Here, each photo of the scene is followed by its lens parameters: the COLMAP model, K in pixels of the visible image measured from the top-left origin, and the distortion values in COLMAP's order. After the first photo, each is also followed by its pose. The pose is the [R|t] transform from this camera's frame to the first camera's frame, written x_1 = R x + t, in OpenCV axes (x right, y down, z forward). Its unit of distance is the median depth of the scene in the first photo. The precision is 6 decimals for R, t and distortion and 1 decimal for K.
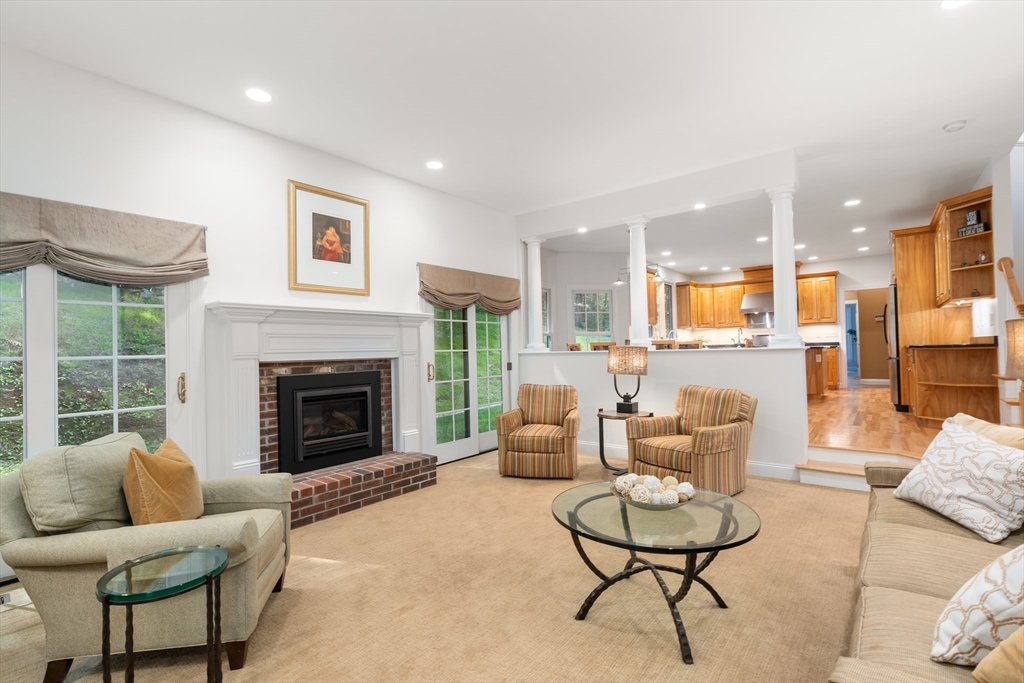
lens RADIAL K [[468.2, 0, 512.0], [0, 468.2, 341.5], [0, 0, 1]] dist [-0.002623, -0.000571]
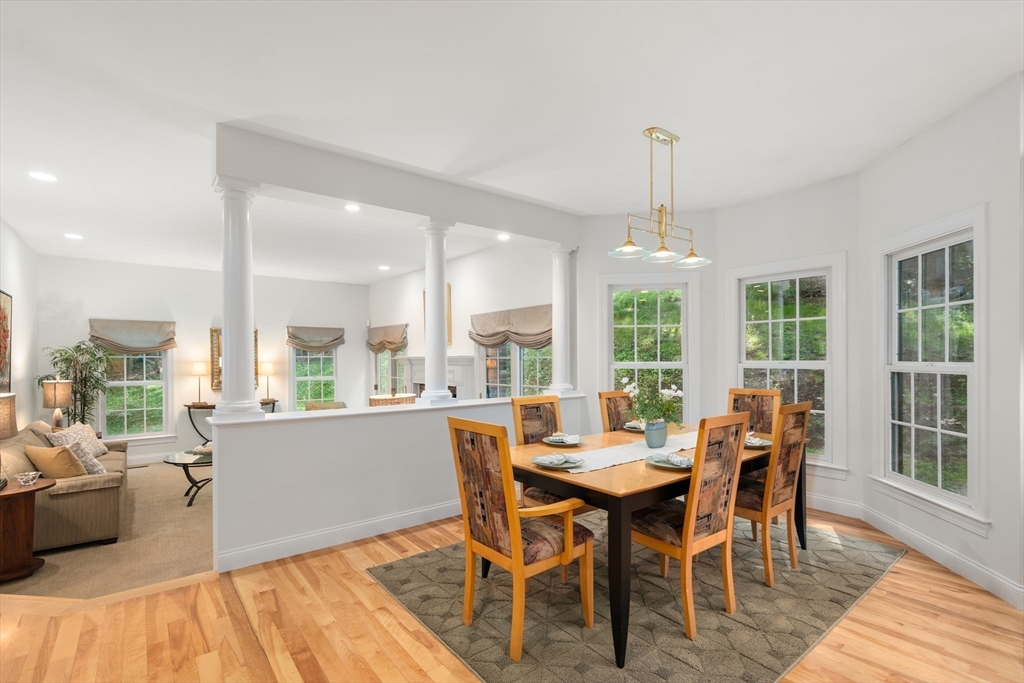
lens RADIAL K [[469.0, 0, 510.5], [0, 469.0, 357.8], [0, 0, 1]] dist [-0.005359, -0.000523]
pose [[-0.218862, 0.023968, -0.975461, 1.240243], [0.029965, 0.999392, 0.017833, -0.080796], [0.975296, -0.025326, -0.219447, 1.638516]]
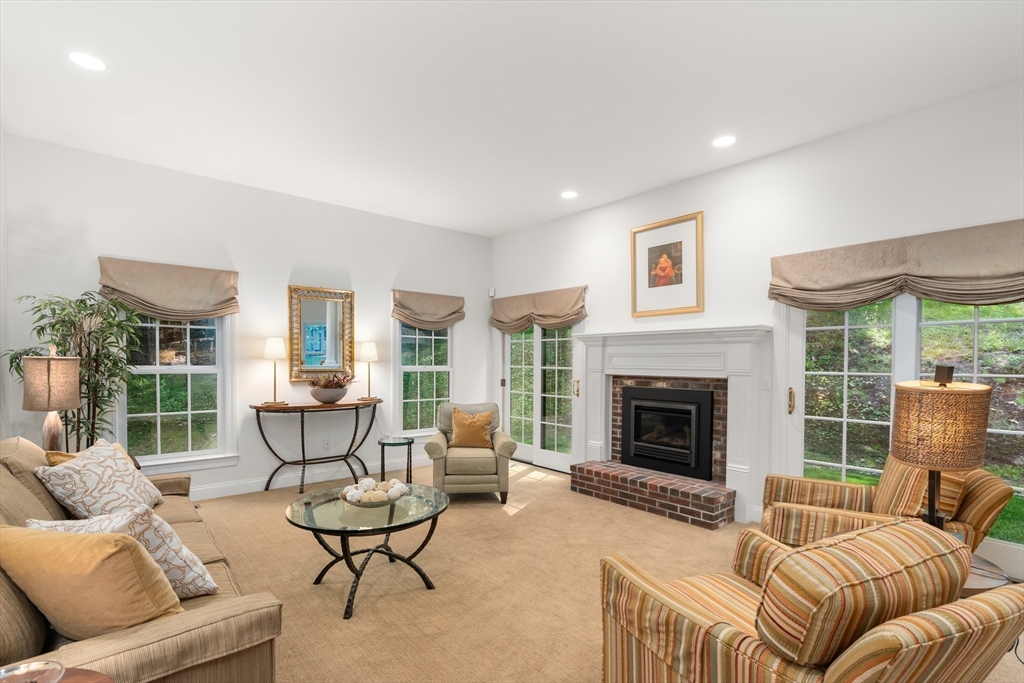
lens RADIAL K [[474.5, 0, 512.2], [0, 474.5, 367.6], [0, 0, 1]] dist [-0.000811, 0.000257]
pose [[-0.180991, 0.036562, -0.982805, 0.771053], [0.018128, 0.999263, 0.033836, -0.025062], [0.983318, -0.011692, -0.181520, 0.847316]]
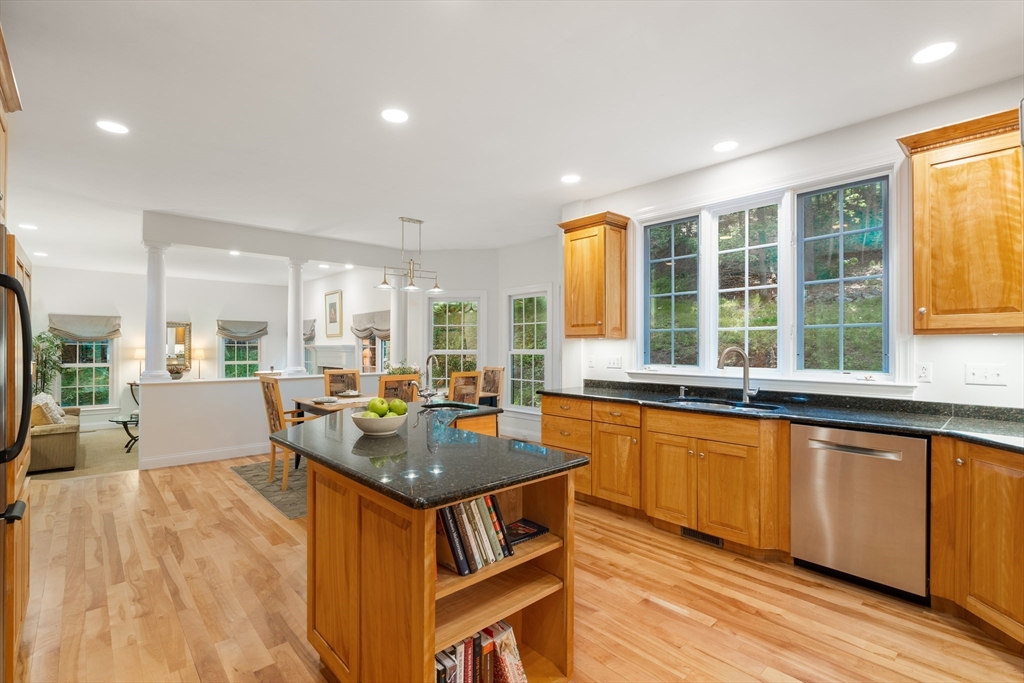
lens RADIAL K [[468.2, 0, 512.0], [0, 468.2, 341.5], [0, 0, 1]] dist [-0.002623, -0.000571]
pose [[-0.150538, 0.010597, -0.988547, 1.697516], [0.023177, 0.999706, 0.007188, -0.078066], [0.988333, -0.021829, -0.150739, 2.177994]]
